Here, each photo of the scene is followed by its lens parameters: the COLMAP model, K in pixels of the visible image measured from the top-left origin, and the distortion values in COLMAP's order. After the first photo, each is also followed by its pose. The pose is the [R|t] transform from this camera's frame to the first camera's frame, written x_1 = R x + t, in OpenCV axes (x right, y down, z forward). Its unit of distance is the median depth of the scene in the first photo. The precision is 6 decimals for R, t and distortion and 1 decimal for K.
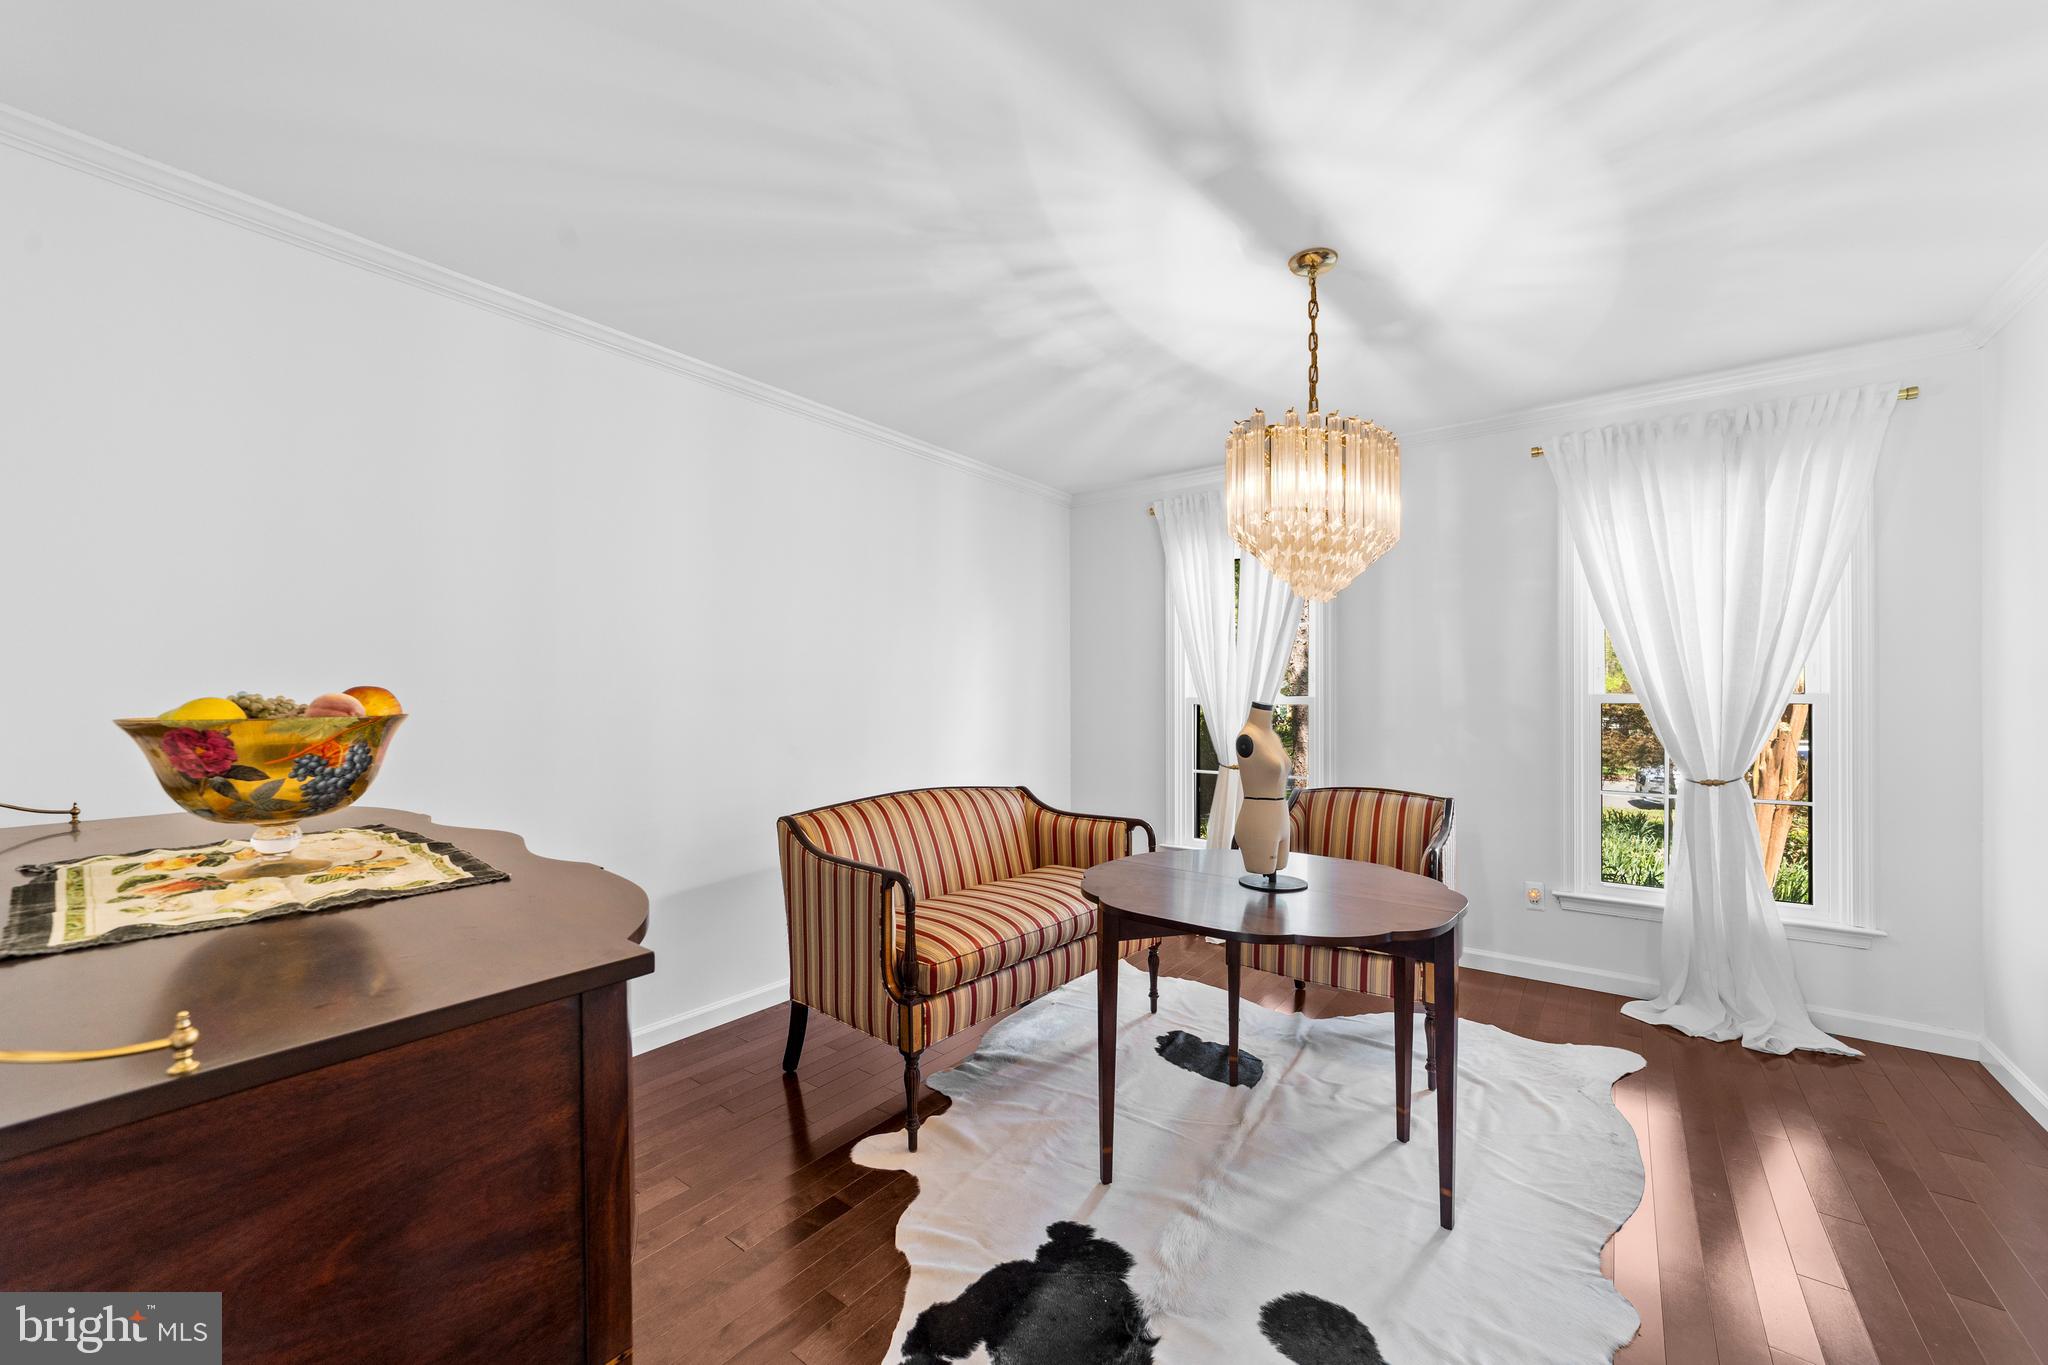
lens RADIAL K [[794.2, 0, 1028.2], [0, 794.2, 693.7], [0, 0, 1]] dist [0.002251, 0.000219]
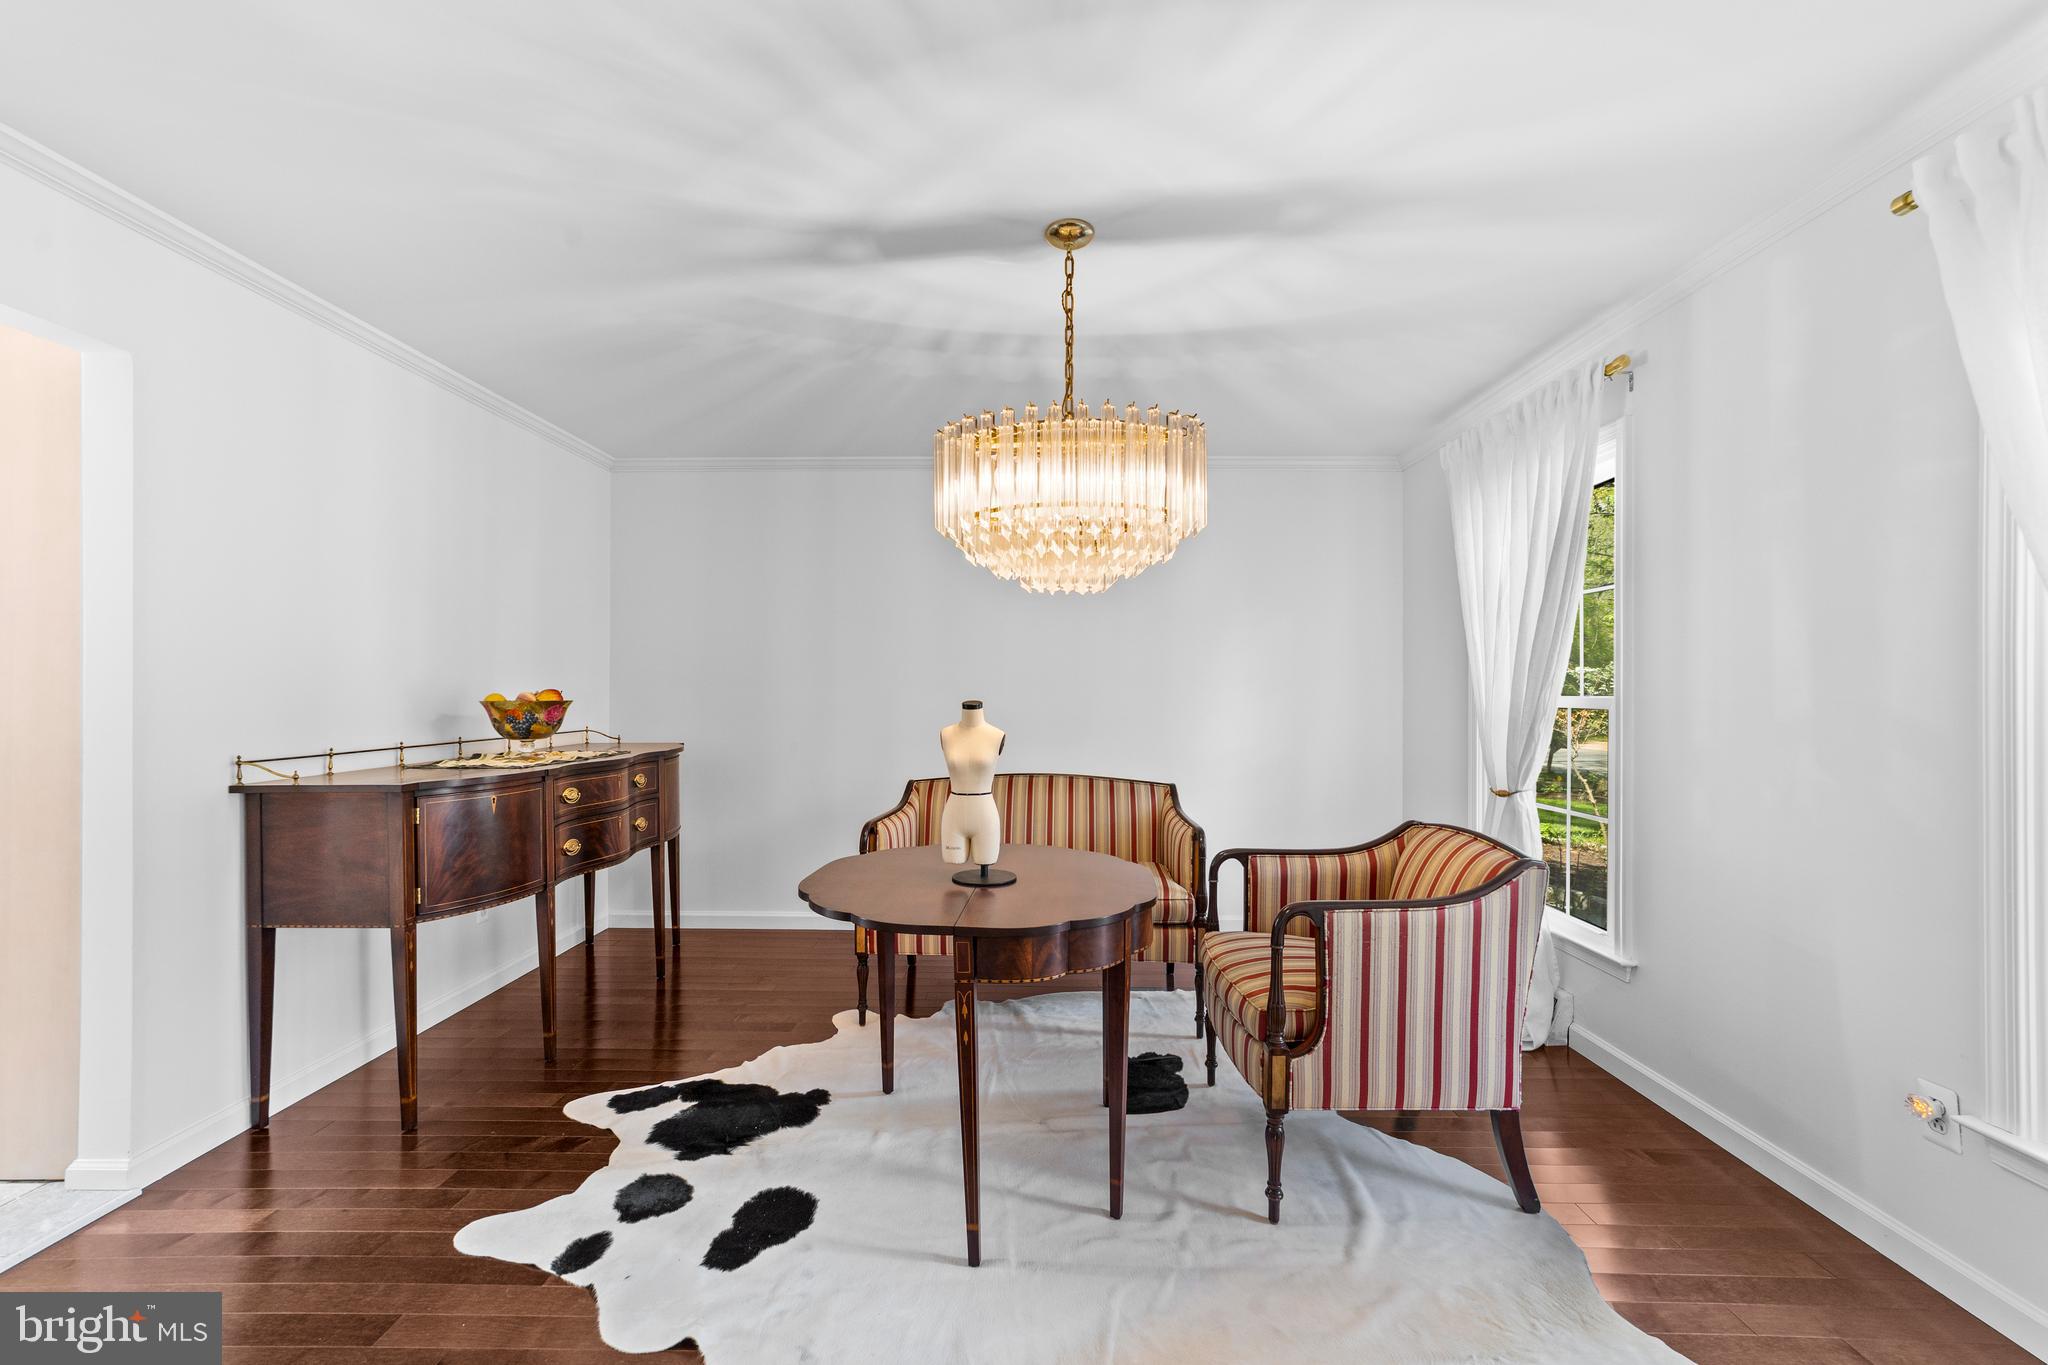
lens RADIAL K [[794.2, 0, 1028.2], [0, 794.2, 693.7], [0, 0, 1]] dist [0.002251, 0.000219]
pose [[0.583974, 0.006042, -0.811750, 1.244725], [-0.001600, 0.999979, 0.006292, -0.010256], [0.811770, -0.002375, 0.583972, 0.470707]]
